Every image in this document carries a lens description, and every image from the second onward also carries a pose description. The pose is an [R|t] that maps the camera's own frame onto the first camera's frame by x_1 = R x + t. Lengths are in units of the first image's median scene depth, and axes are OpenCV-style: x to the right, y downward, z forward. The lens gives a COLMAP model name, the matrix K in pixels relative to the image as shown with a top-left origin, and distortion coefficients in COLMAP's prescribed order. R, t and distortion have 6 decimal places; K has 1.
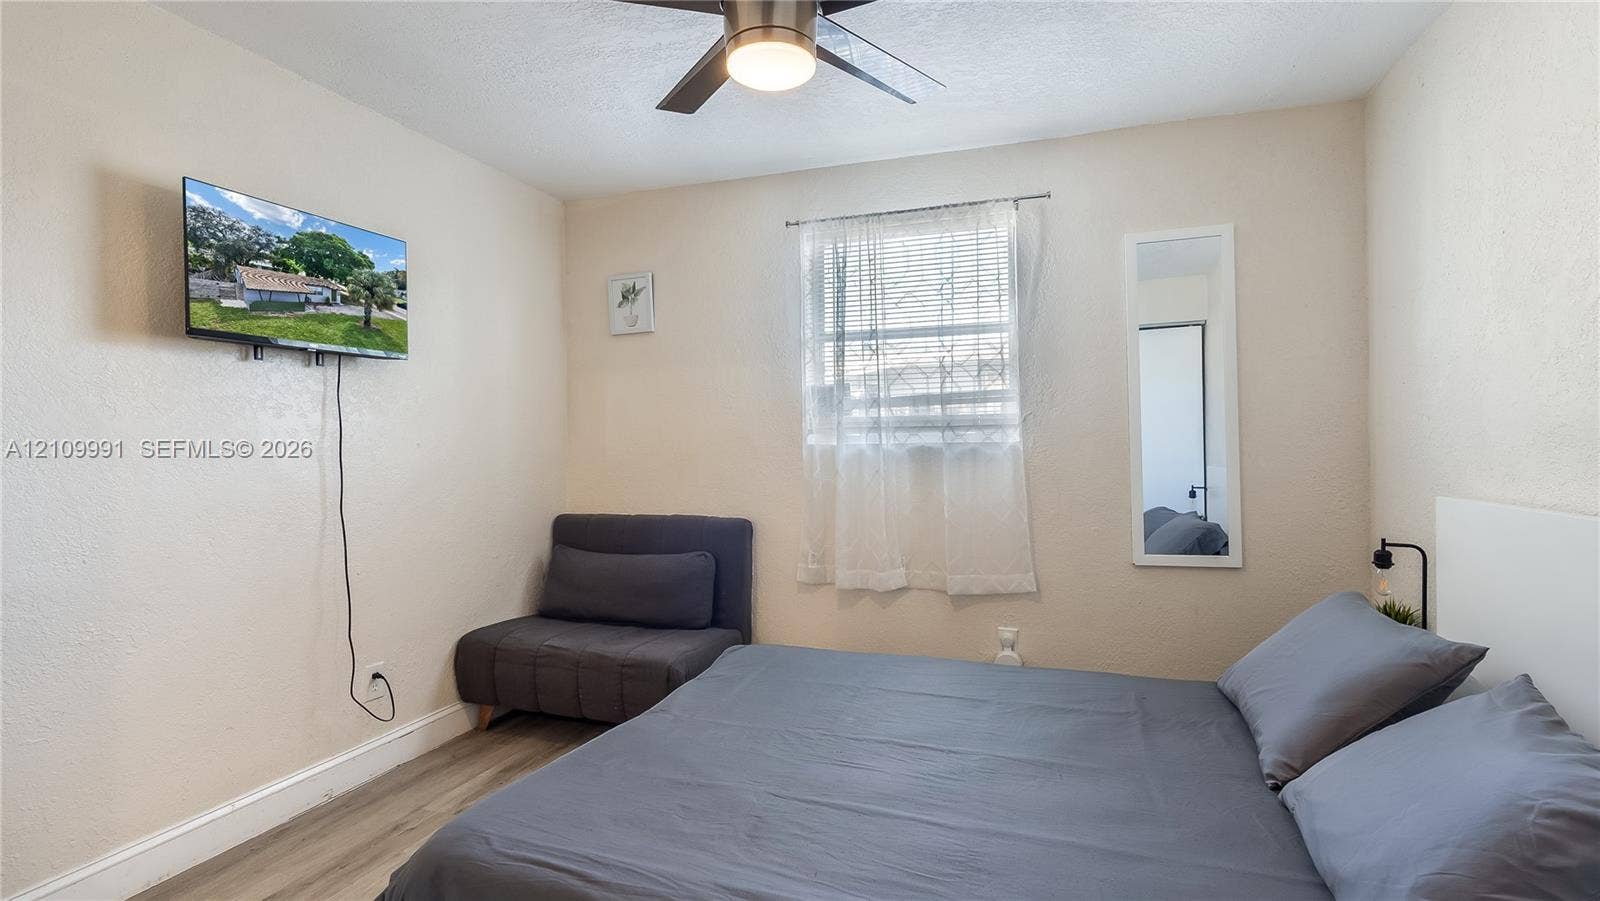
lens RADIAL K [[744.5, 0, 801.5], [0, 744.5, 449.4], [0, 0, 1]] dist [-0.006666, 0.000696]
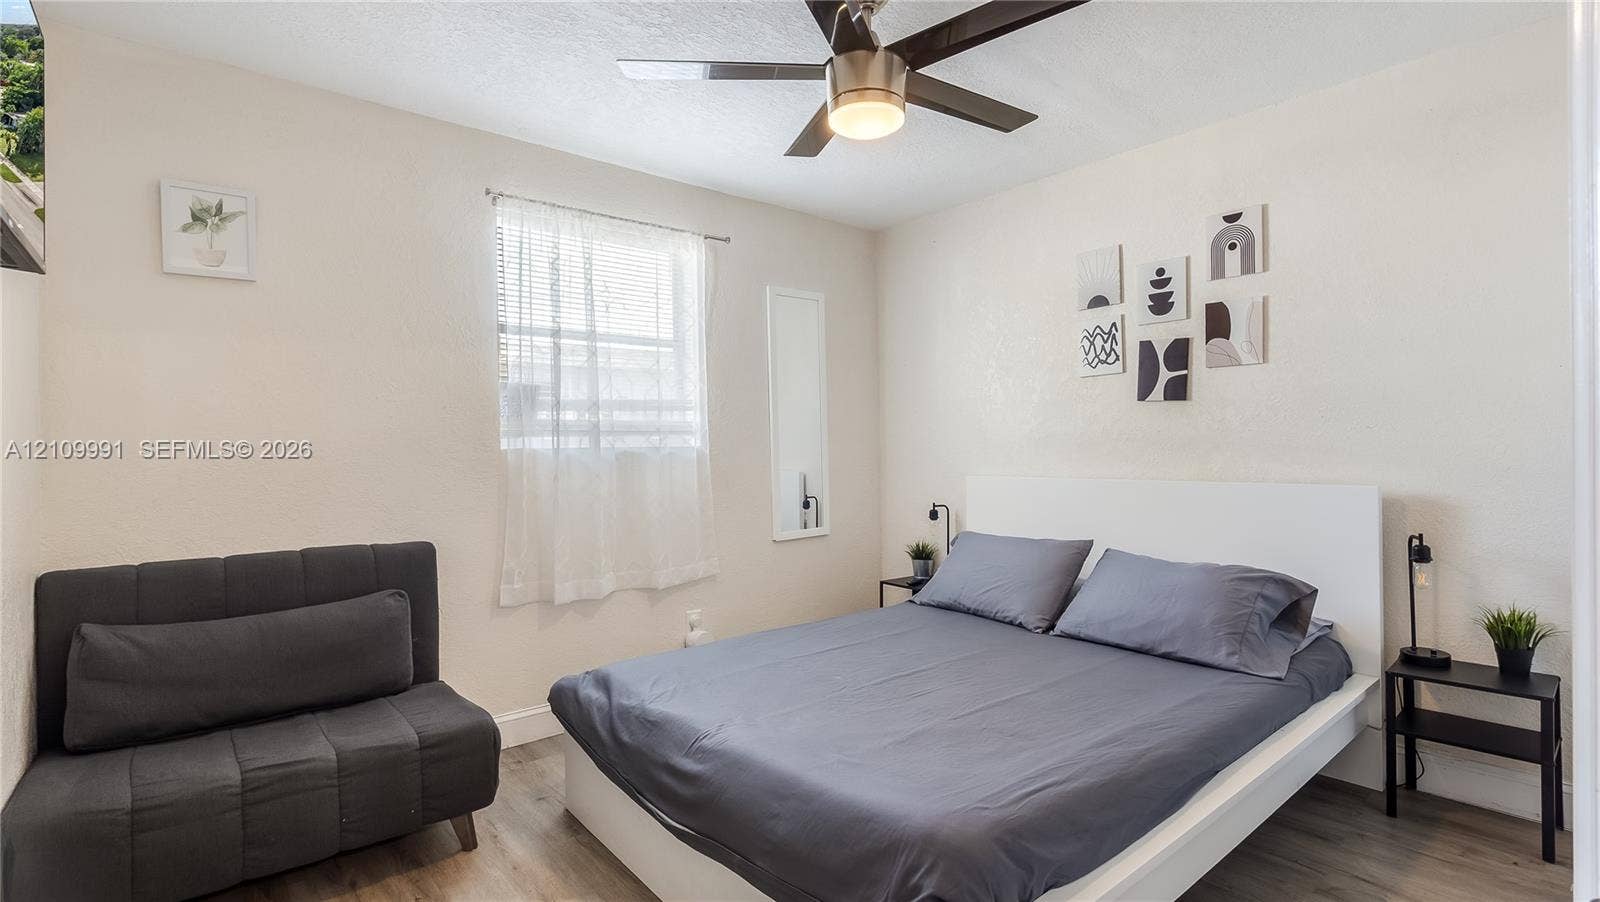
lens RADIAL K [[744.5, 0, 801.5], [0, 744.5, 449.9], [0, 0, 1]] dist [-0.006666, 0.000696]
pose [[0.517229, 0.000679, 0.855847, -0.588061], [0.011305, 0.999907, -0.007625, 0.005804], [-0.855772, 0.013619, 0.517174, 0.262053]]
